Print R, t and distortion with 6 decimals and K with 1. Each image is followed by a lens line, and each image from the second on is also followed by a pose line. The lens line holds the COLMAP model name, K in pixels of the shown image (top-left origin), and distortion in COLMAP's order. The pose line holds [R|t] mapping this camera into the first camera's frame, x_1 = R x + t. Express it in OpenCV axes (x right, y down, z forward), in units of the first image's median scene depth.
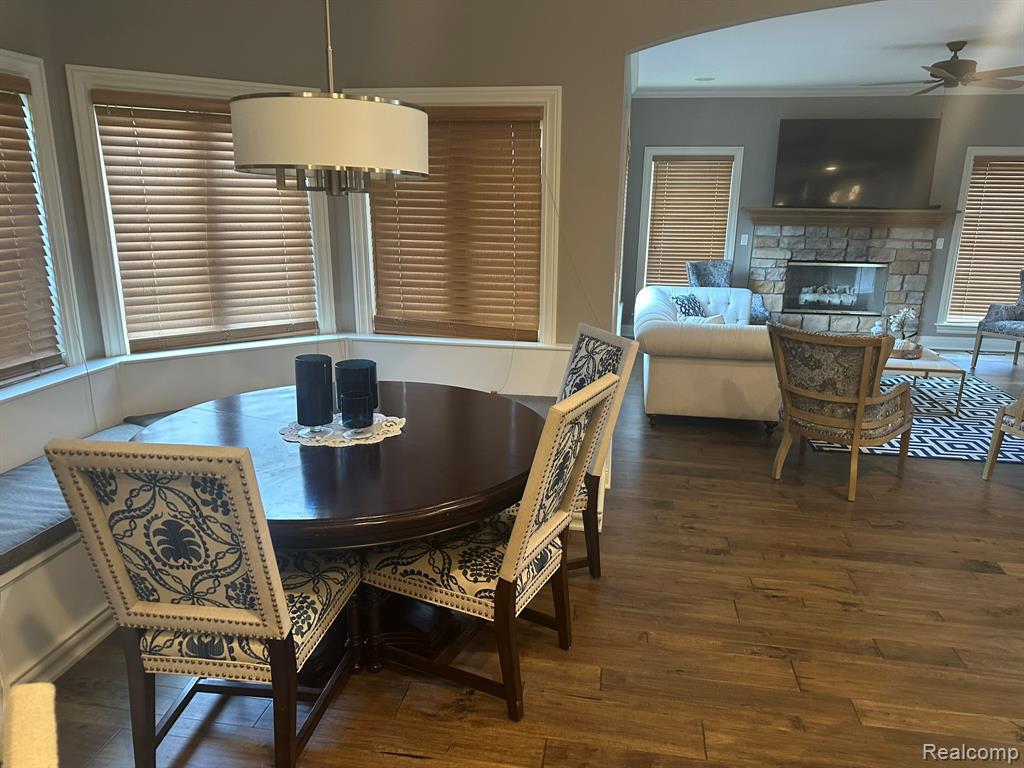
lens RADIAL K [[729.2, 0, 512.0], [0, 729.2, 384.0], [0, 0, 1]] dist [0.019240, -0.001009]
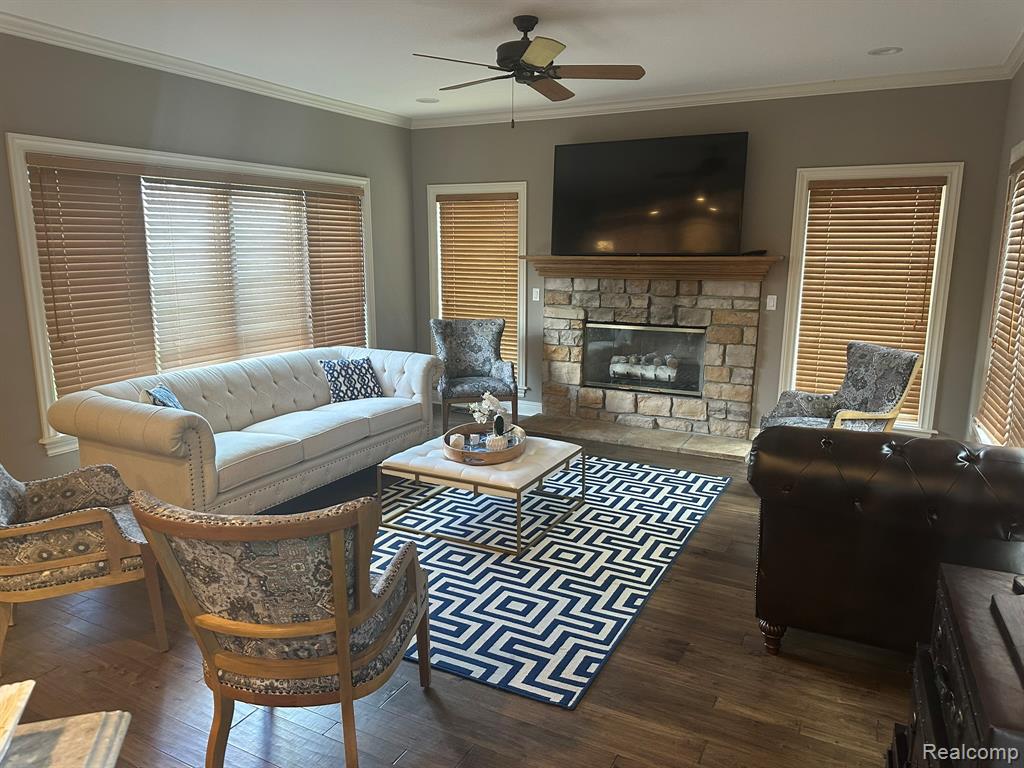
lens RADIAL K [[724.5, 0, 513.4], [0, 724.5, 364.3], [0, 0, 1]] dist [0.247898, -0.000478]
pose [[0.951777, 0.043516, -0.303690, 0.556746], [-0.071664, 0.994039, -0.082162, -0.052369], [0.298305, 0.099963, 0.949222, 0.233994]]
